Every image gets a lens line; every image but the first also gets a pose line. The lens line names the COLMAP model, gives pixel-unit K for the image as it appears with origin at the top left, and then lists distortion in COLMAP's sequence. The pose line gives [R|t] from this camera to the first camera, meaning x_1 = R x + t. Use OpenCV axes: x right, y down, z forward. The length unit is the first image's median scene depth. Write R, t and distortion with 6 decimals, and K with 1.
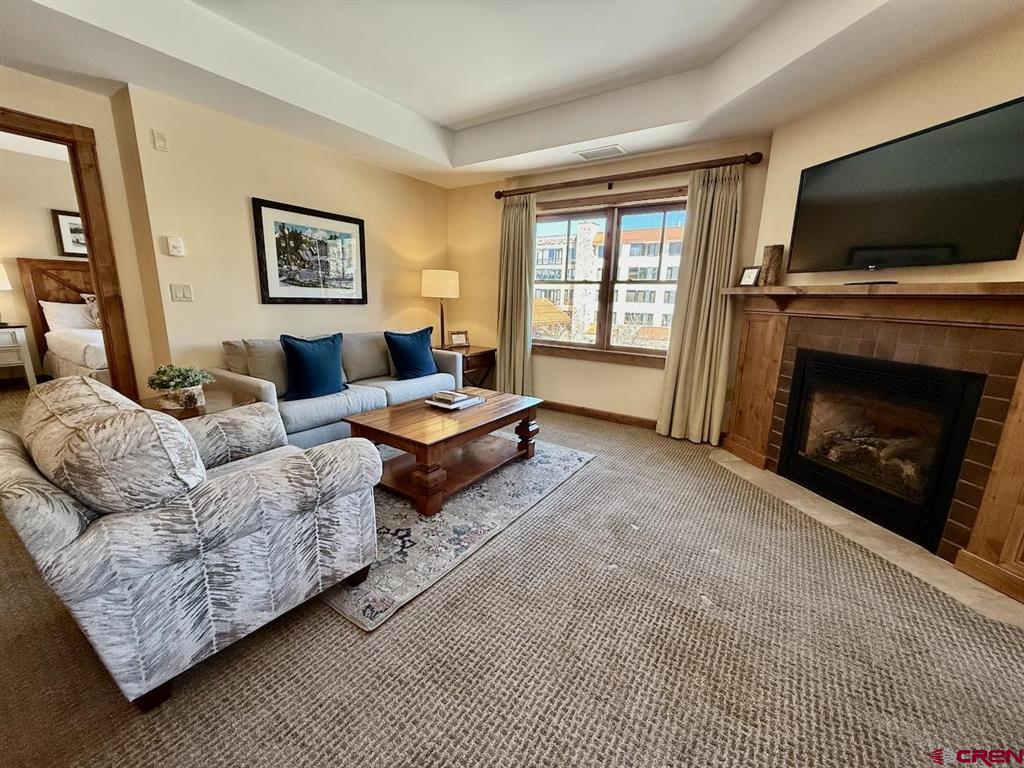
lens RADIAL K [[407.1, 0, 510.9], [0, 407.1, 385.6], [0, 0, 1]] dist [-0.001454, 0.000562]
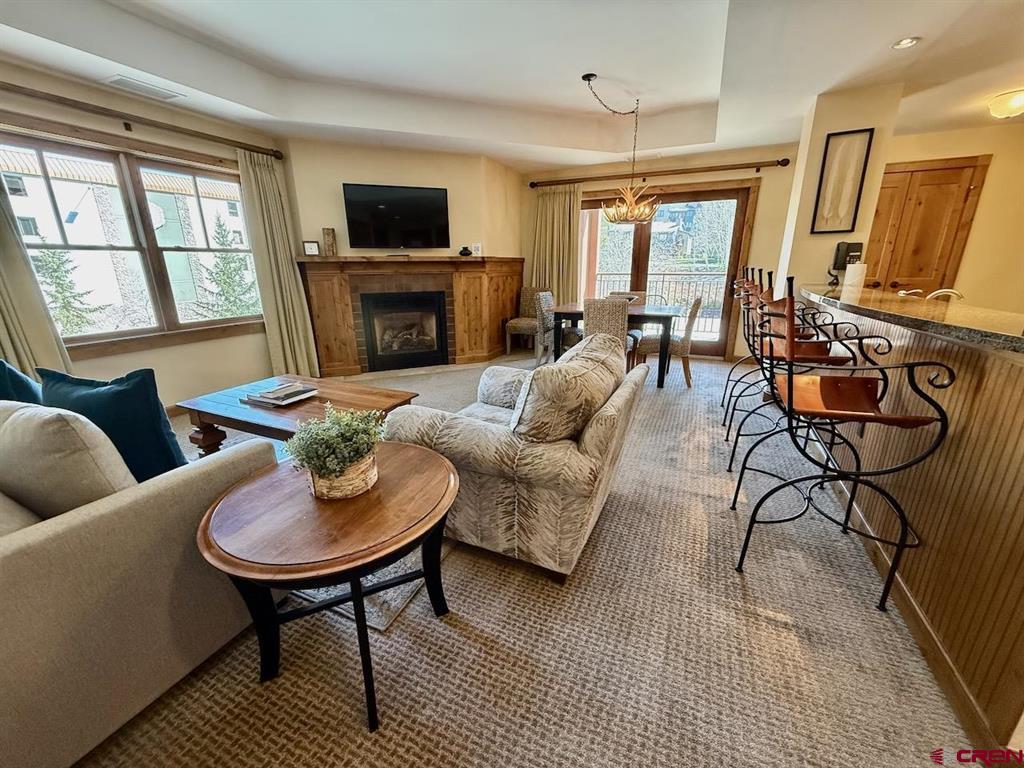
lens RADIAL K [[407.1, 0, 510.9], [0, 407.1, 385.6], [0, 0, 1]] dist [-0.001454, 0.000562]
pose [[-0.160779, -0.304709, 0.938777, -0.885215], [0.215919, 0.917253, 0.334702, -0.142635], [-0.963083, 0.256513, -0.081683, 0.527077]]
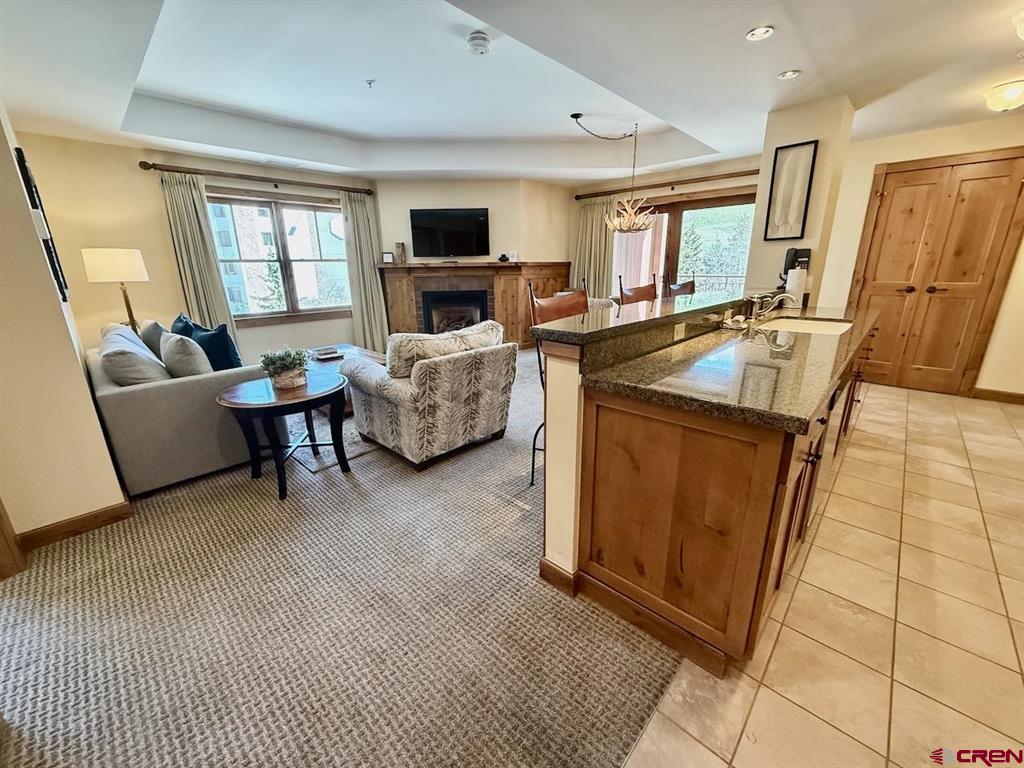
lens RADIAL K [[407.1, 0, 510.9], [0, 407.1, 385.6], [0, 0, 1]] dist [-0.001454, 0.000562]
pose [[0.169271, -0.304551, 0.937334, -1.170622], [0.230007, 0.937004, 0.262908, -0.069387], [-0.958355, 0.171091, 0.228657, 0.104653]]
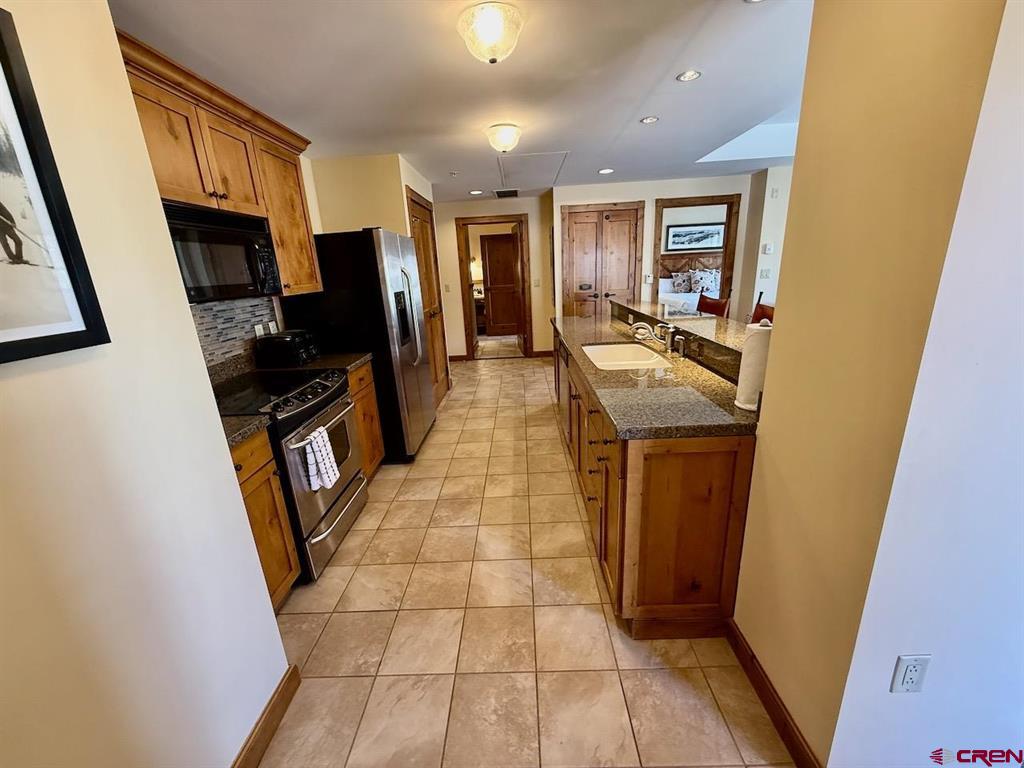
lens RADIAL K [[407.1, 0, 510.9], [0, 407.1, 385.6], [0, 0, 1]] dist [-0.001454, 0.000562]
pose [[0.538457, 0.186764, -0.821696, 0.160603], [-0.116132, 0.982272, 0.147160, 0.115564], [0.834612, 0.016185, 0.550600, -0.837868]]
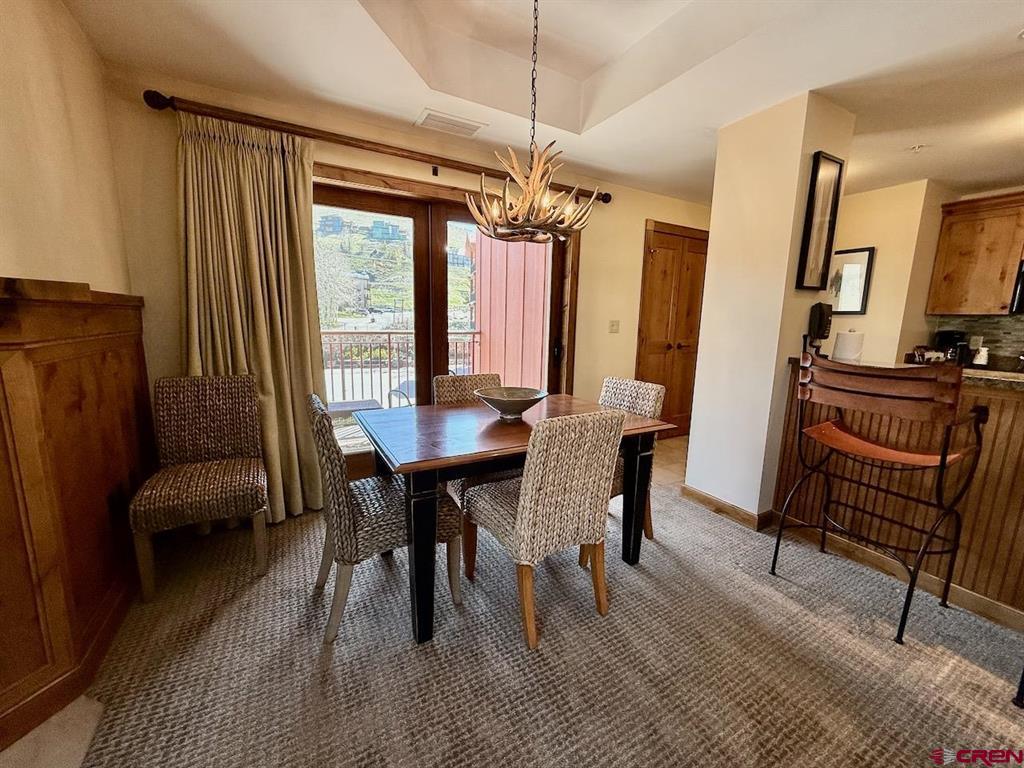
lens RADIAL K [[407.1, 0, 510.9], [0, 407.1, 385.6], [0, 0, 1]] dist [-0.001454, 0.000562]
pose [[-0.891183, -0.116669, 0.438384, 0.145252], [0.055376, 0.931158, 0.360386, -0.114860], [-0.450250, 0.345446, -0.823372, 0.495880]]
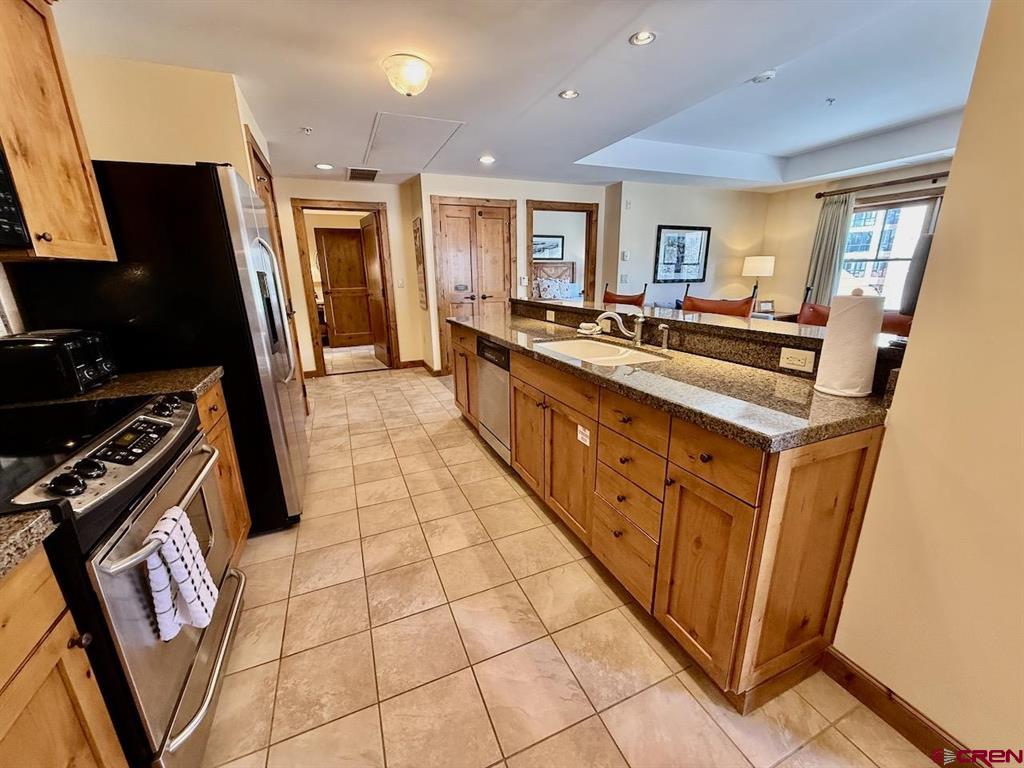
lens RADIAL K [[407.1, 0, 510.9], [0, 407.1, 385.6], [0, 0, 1]] dist [-0.001454, 0.000562]
pose [[0.836362, 0.109458, -0.537138, -0.116206], [-0.082015, 0.993819, 0.074817, 0.164366], [0.542008, -0.018521, 0.840169, -0.856231]]
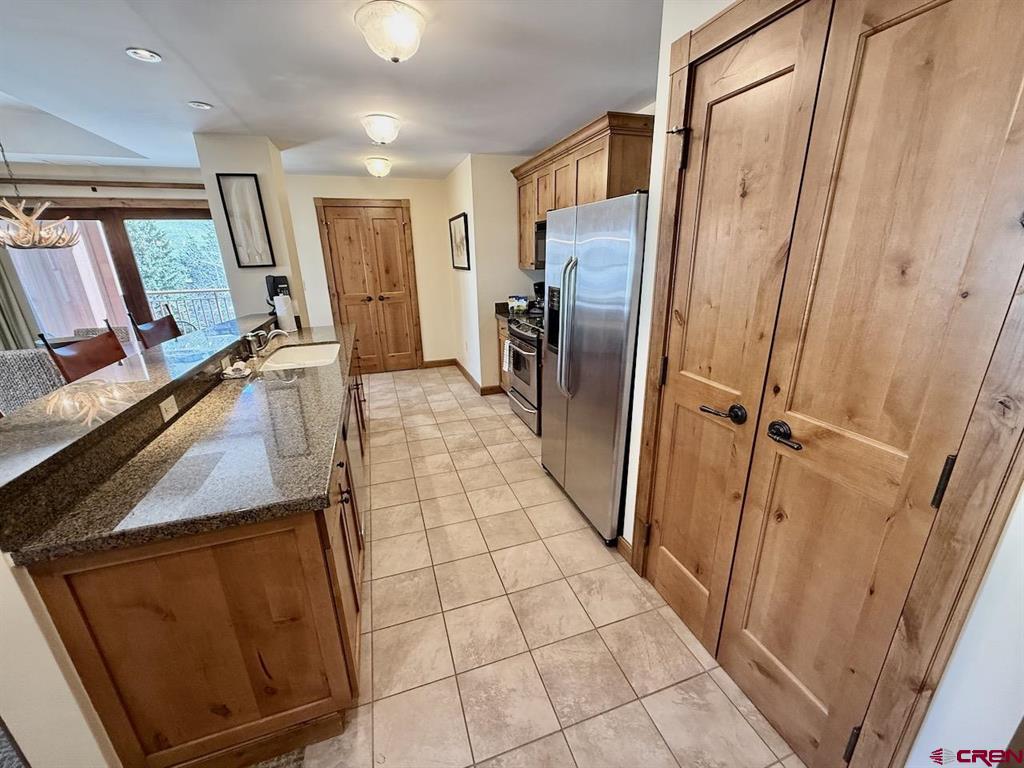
lens RADIAL K [[407.1, 0, 510.9], [0, 407.1, 385.6], [0, 0, 1]] dist [-0.001454, 0.000562]
pose [[-0.791541, -0.195962, 0.578845, -1.157459], [0.132972, 0.869271, 0.476116, -0.131963], [-0.596474, 0.453836, -0.662006, 0.059941]]
